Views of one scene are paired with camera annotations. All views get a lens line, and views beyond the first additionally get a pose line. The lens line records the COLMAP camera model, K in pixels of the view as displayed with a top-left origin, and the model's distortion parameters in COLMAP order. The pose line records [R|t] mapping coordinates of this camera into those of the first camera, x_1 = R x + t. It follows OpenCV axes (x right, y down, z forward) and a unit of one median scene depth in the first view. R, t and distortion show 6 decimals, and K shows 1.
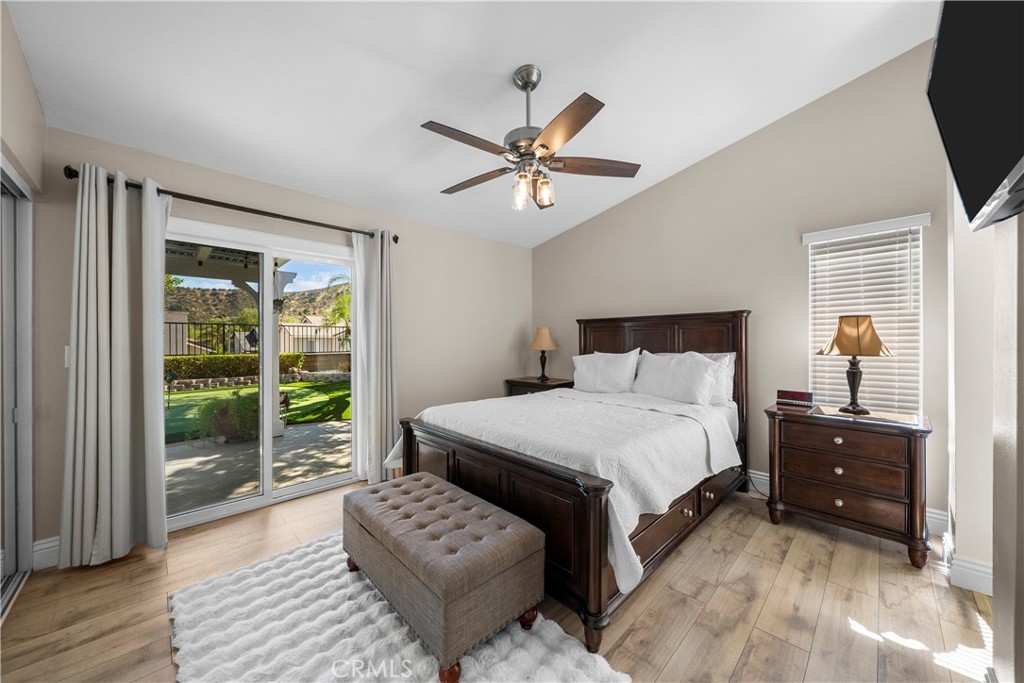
lens RADIAL K [[362.7, 0, 515.0], [0, 362.7, 347.4], [0, 0, 1]] dist [0.001040, -0.000229]
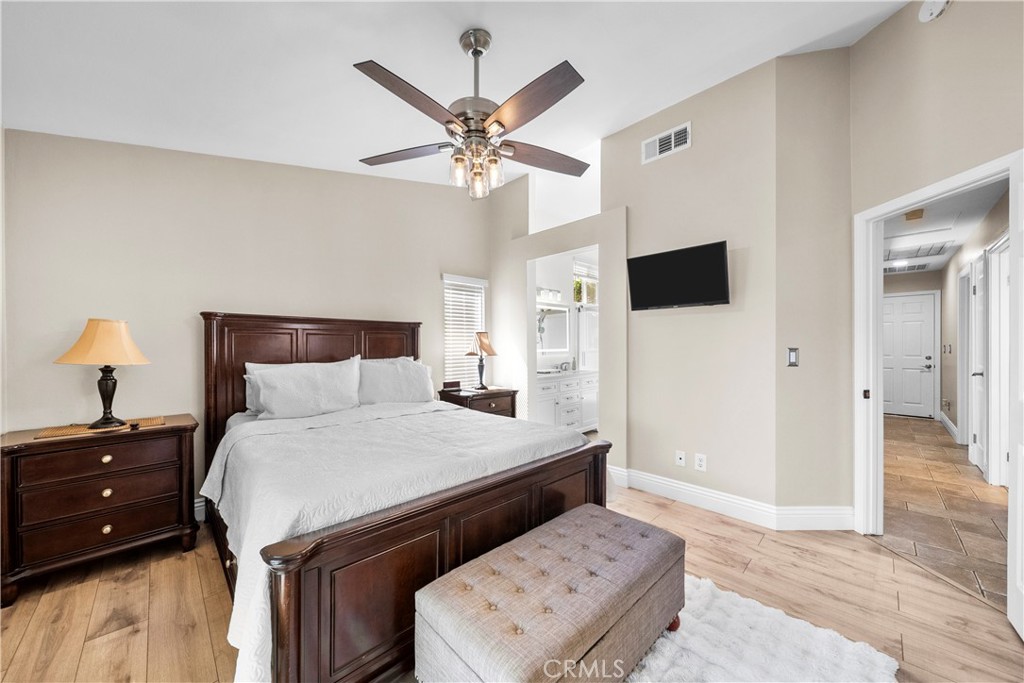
lens RADIAL K [[362.7, 0, 515.0], [0, 362.7, 347.4], [0, 0, 1]] dist [0.001040, -0.000229]
pose [[0.006406, -0.003020, 0.999975, -0.695859], [0.017601, 0.999841, 0.002907, -0.015812], [-0.999825, 0.017582, 0.006458, 0.749903]]
